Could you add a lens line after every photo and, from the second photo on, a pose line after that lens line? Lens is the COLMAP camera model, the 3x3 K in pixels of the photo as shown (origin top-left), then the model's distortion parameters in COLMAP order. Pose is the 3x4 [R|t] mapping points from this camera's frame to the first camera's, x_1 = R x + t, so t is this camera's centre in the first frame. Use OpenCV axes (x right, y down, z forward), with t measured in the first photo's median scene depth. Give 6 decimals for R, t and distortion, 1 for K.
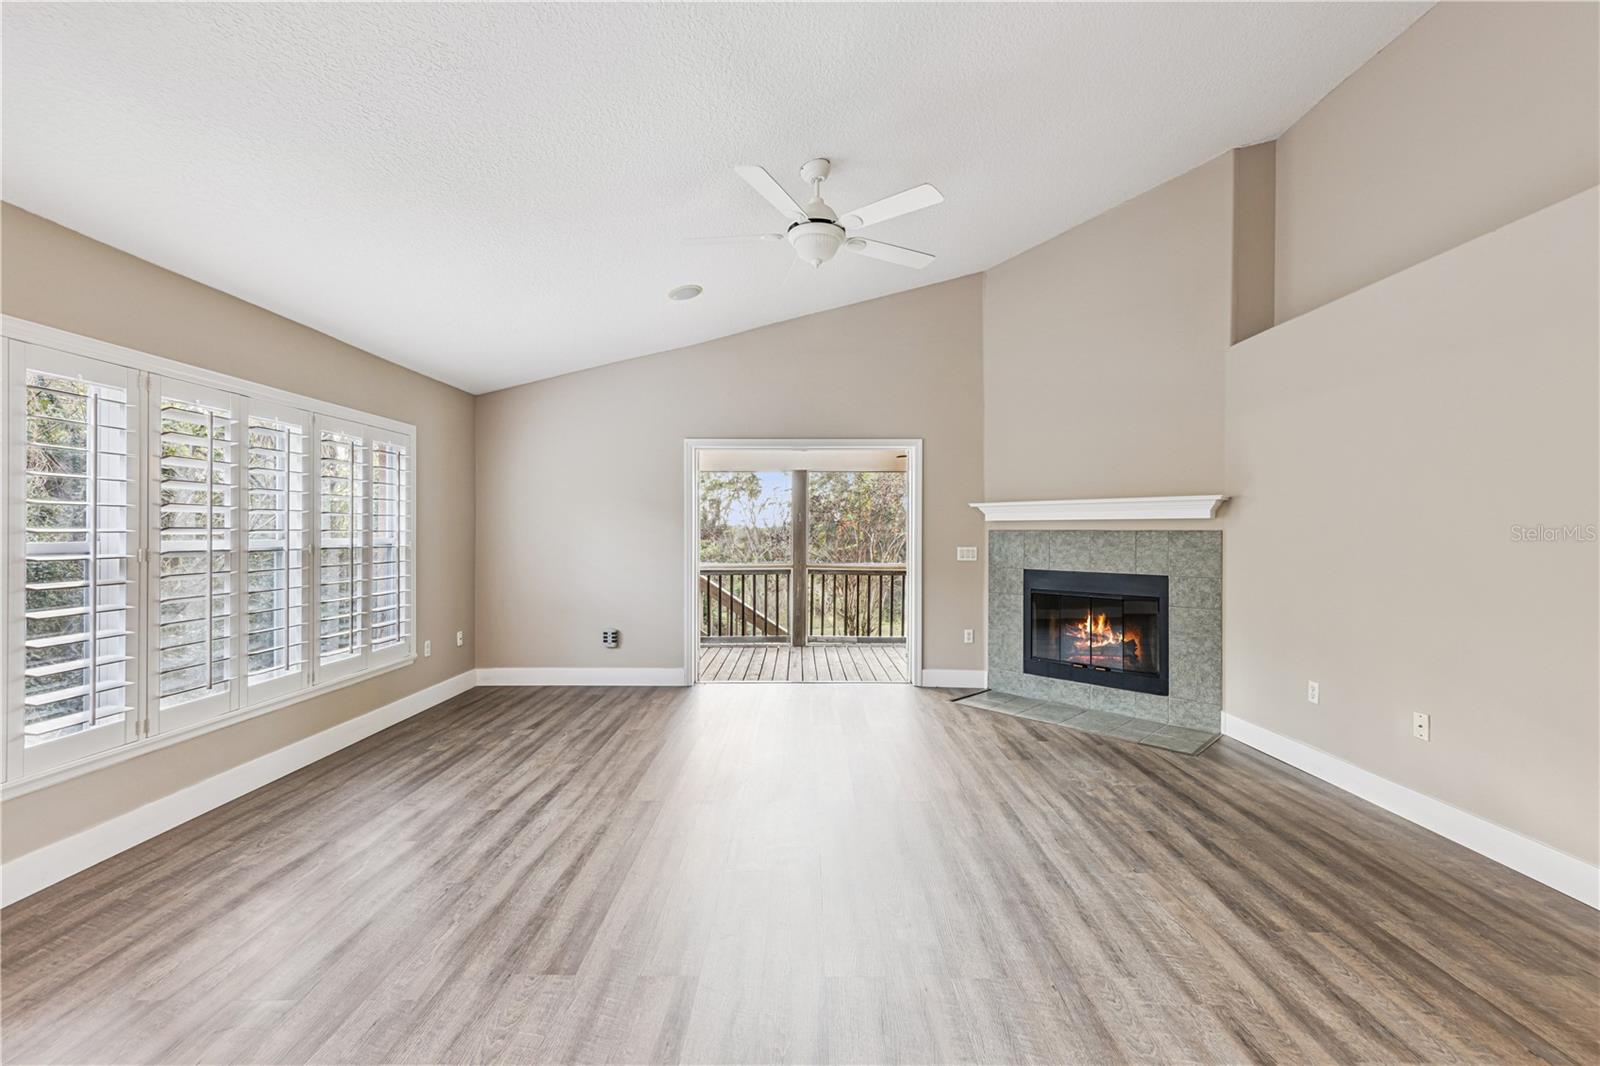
lens RADIAL K [[687.2, 0, 799.6], [0, 687.2, 530.4], [0, 0, 1]] dist [0.008949, -0.001408]
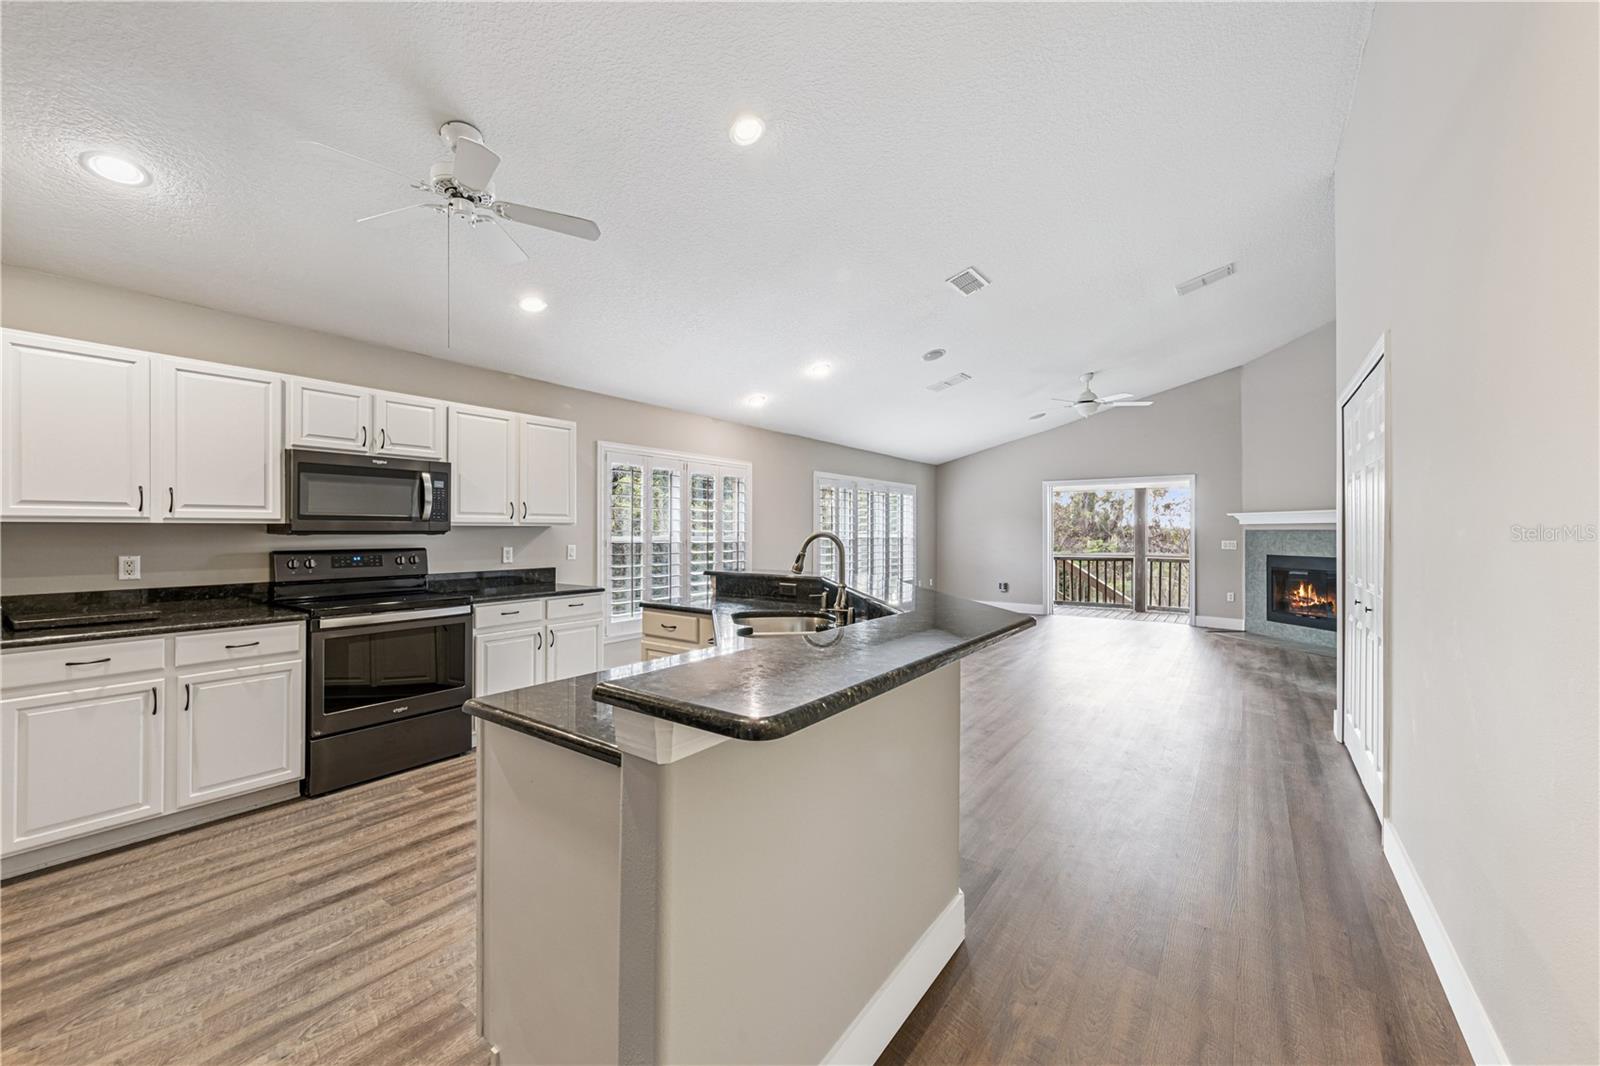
lens RADIAL K [[639.8, 0, 799.1], [0, 639.8, 530.4], [0, 0, 1]] dist [0.001665, -0.000407]
pose [[0.827837, -0.002779, -0.560963, 0.285446], [0.002336, 0.999996, -0.001507, -0.000058], [0.560965, -0.000063, 0.827840, -0.889775]]
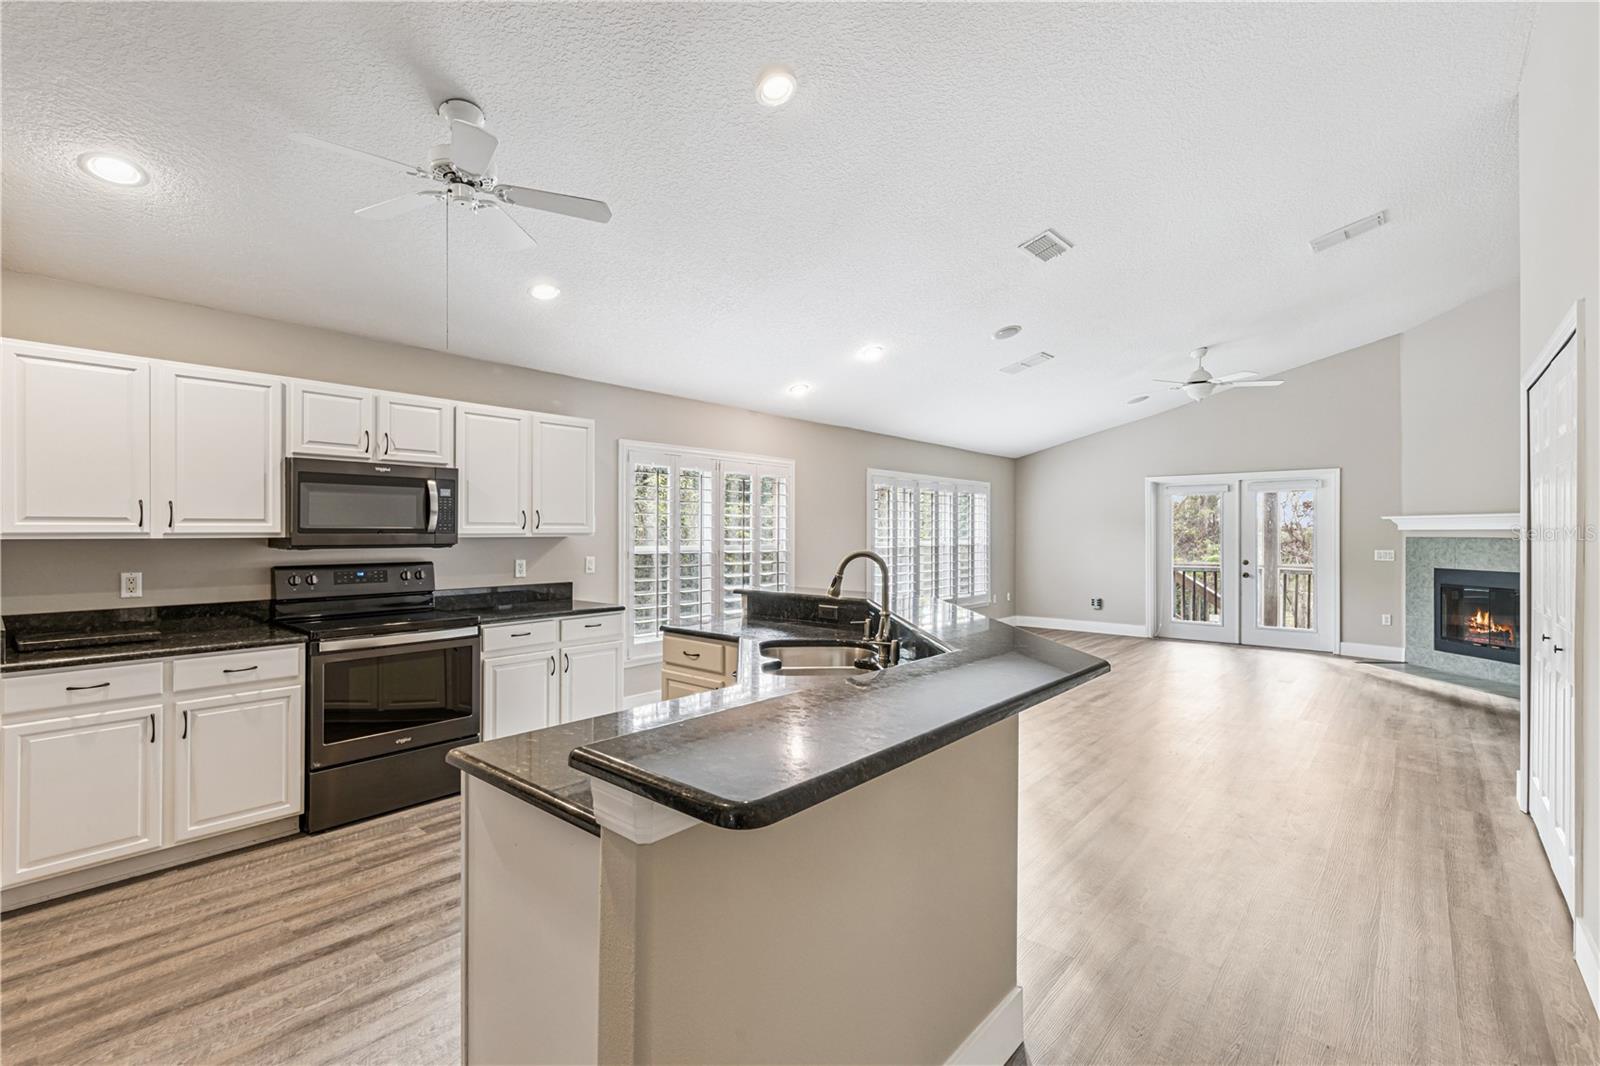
lens RADIAL K [[738.1, 0, 789.7], [0, 738.1, 530.0], [0, 0, 1]] dist [0.000501, 0.000929]
pose [[0.771286, -0.002491, -0.636483, 0.301232], [0.002205, 0.999997, -0.001242, -0.016004], [0.636484, -0.000445, 0.771289, -0.877703]]
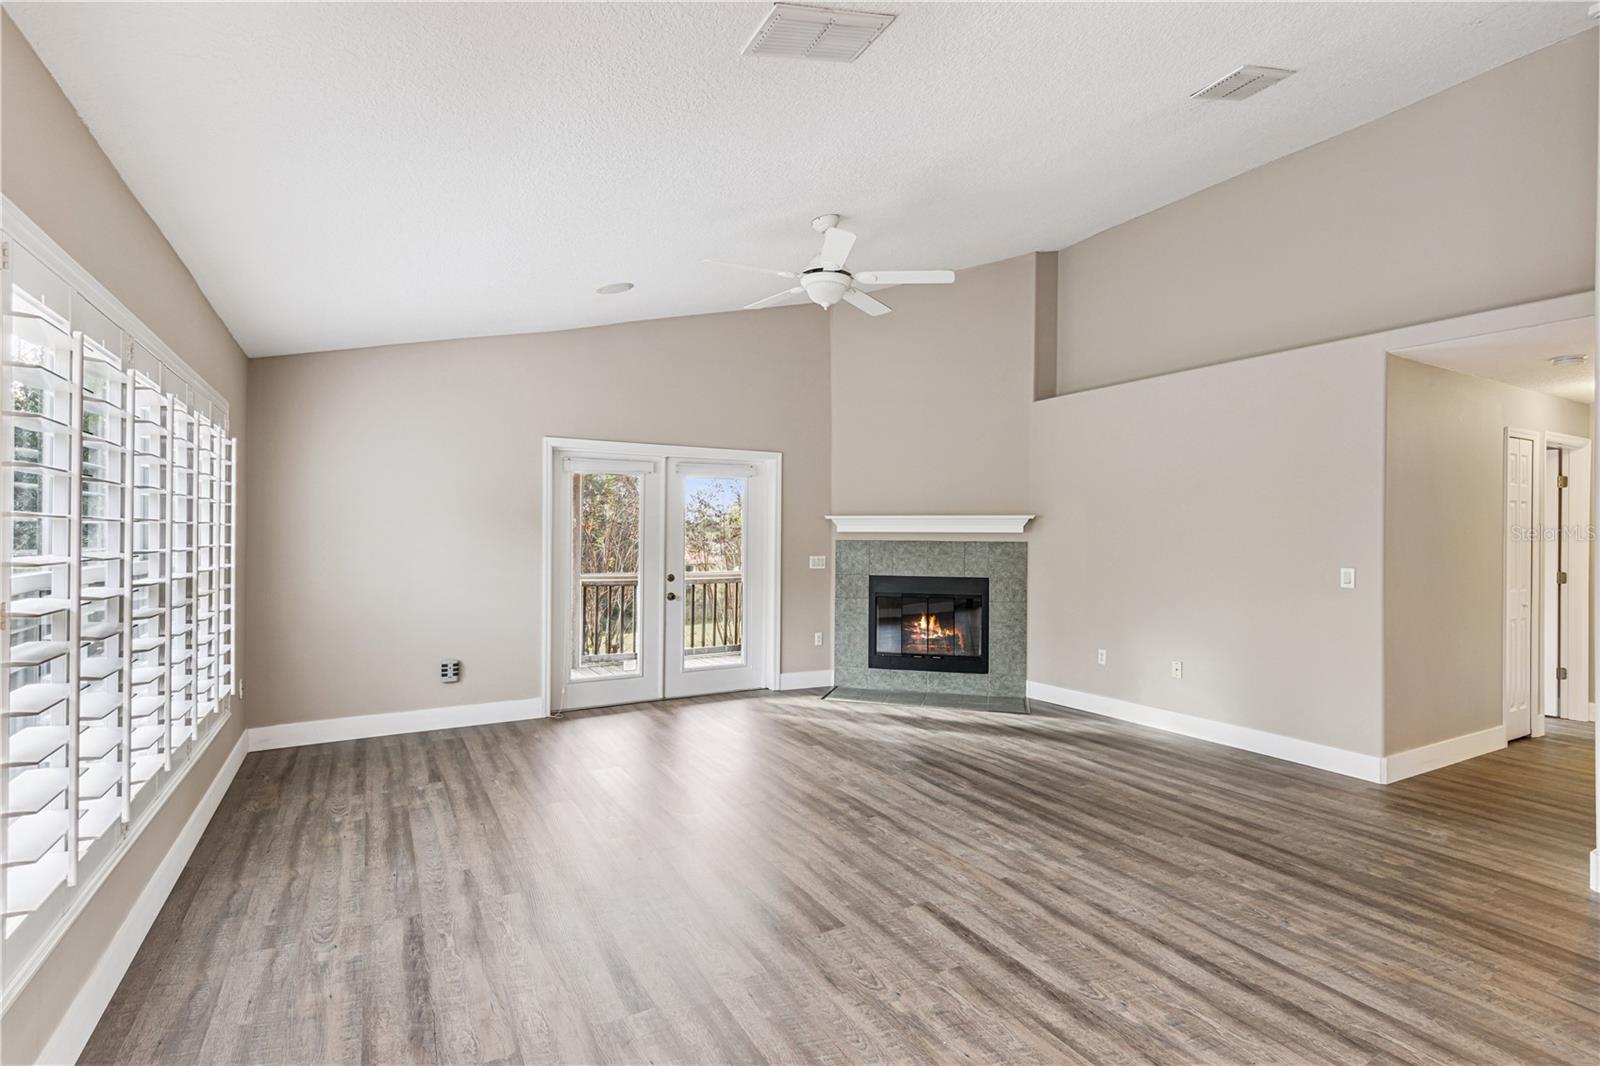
lens RADIAL K [[766.9, 0, 855.5], [0, 766.9, 534.7], [0, 0, 1]] dist [0.013233, -0.000789]
pose [[0.845807, 0.003913, 0.533475, -0.392464], [-0.005198, 0.999986, 0.000907, -0.012029], [-0.533464, -0.003540, 0.845815, -0.049379]]
